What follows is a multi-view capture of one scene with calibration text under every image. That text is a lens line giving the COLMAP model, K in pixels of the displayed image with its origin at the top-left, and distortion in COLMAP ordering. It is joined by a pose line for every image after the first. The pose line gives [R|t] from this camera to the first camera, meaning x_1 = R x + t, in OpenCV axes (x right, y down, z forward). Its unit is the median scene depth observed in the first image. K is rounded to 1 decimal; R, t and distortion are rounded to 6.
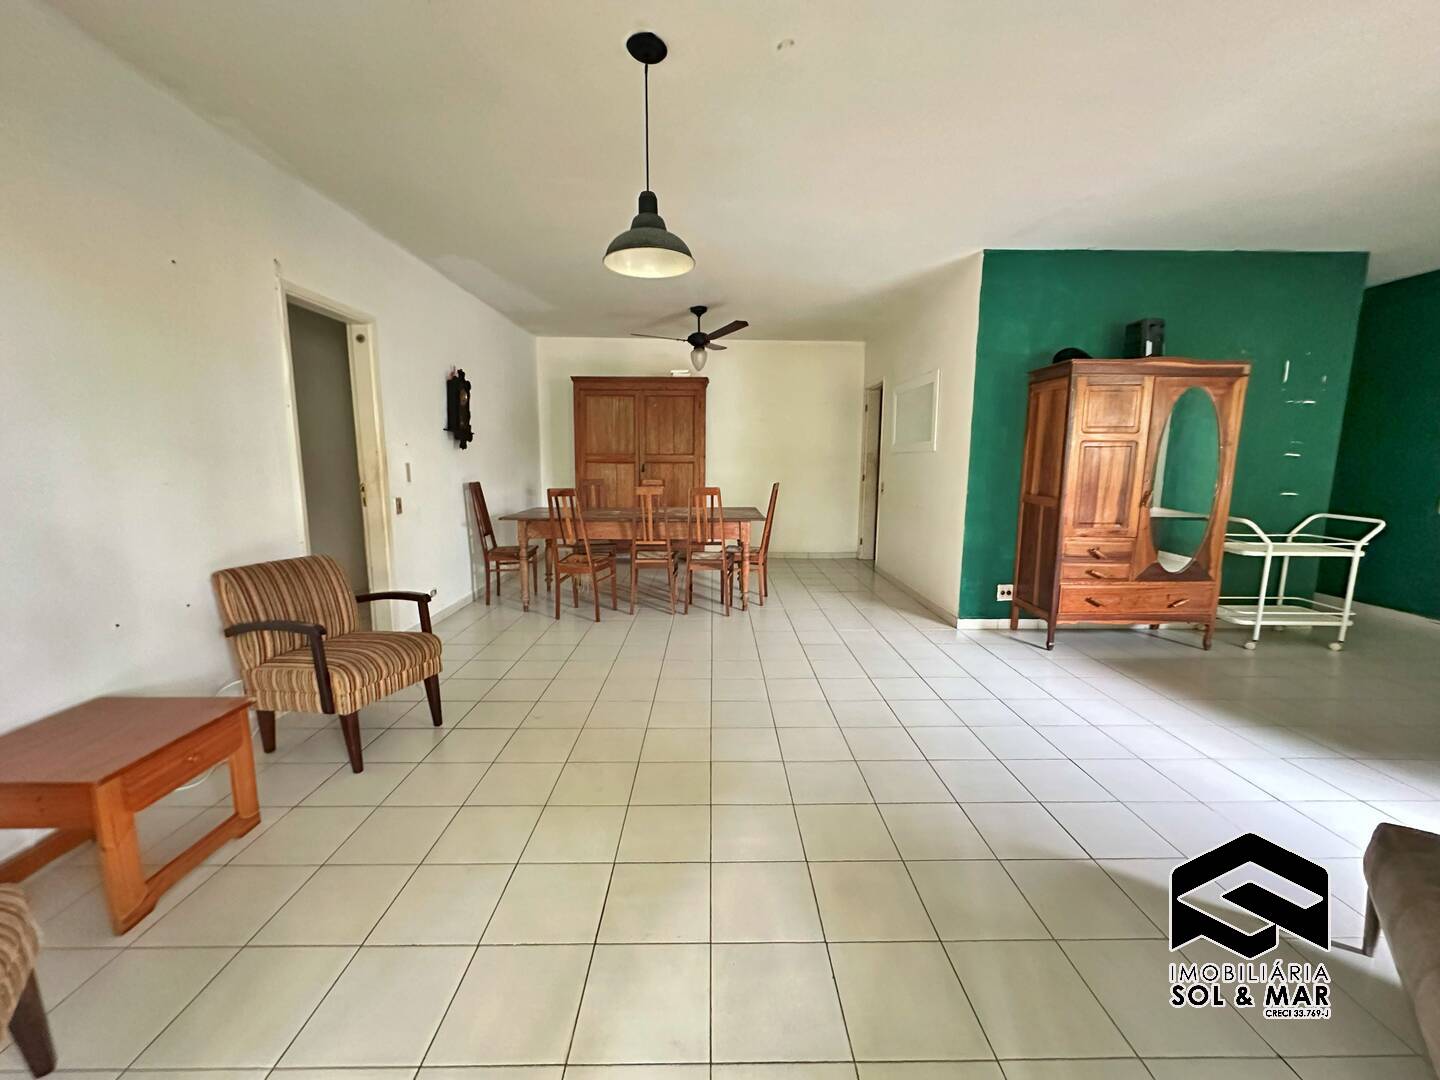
lens RADIAL K [[570.7, 0, 722.2], [0, 570.7, 540.2], [0, 0, 1]] dist [-0.002075, 0.000550]
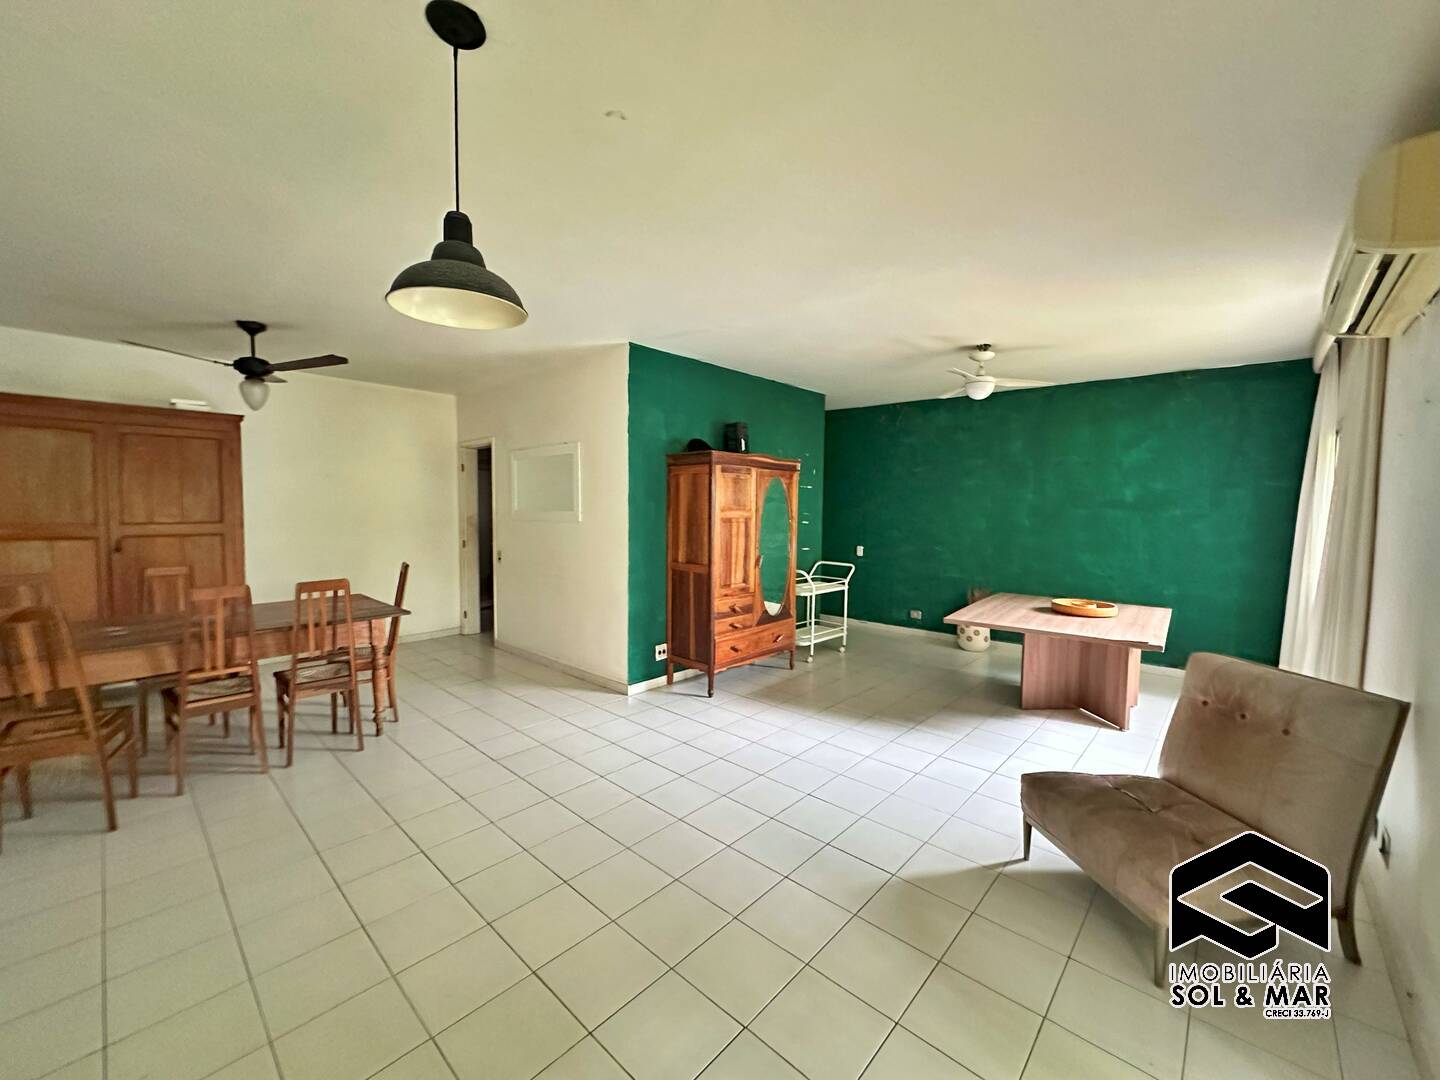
lens RADIAL K [[570.7, 0, 719.0], [0, 570.7, 542.3], [0, 0, 1]] dist [-0.002075, 0.000550]
pose [[0.691793, -0.042284, 0.720857, -0.222633], [0.098082, 0.994535, -0.035789, -0.072365], [-0.715404, 0.095462, 0.692159, 0.157890]]
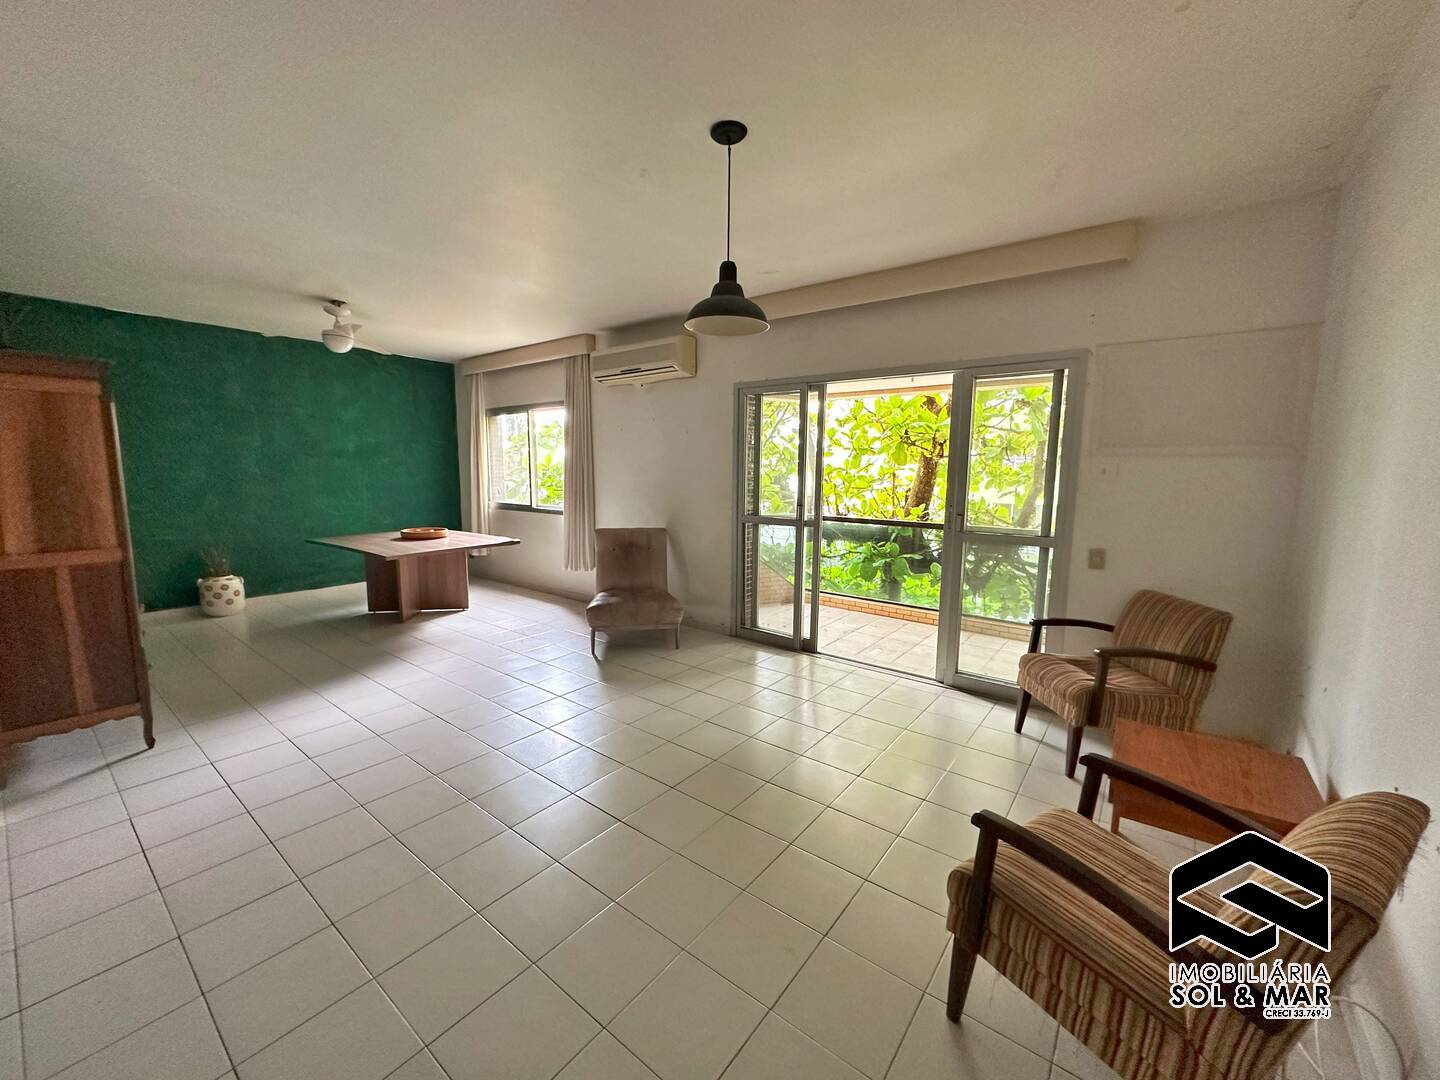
lens RADIAL K [[570.7, 0, 712.6], [0, 570.7, 544.8], [0, 0, 1]] dist [-0.002075, 0.000550]
pose [[-0.781831, -0.098005, 0.615739, -0.417724], [0.074570, 0.965782, 0.248405, -0.187283], [-0.619015, 0.240127, -0.747770, 1.005300]]
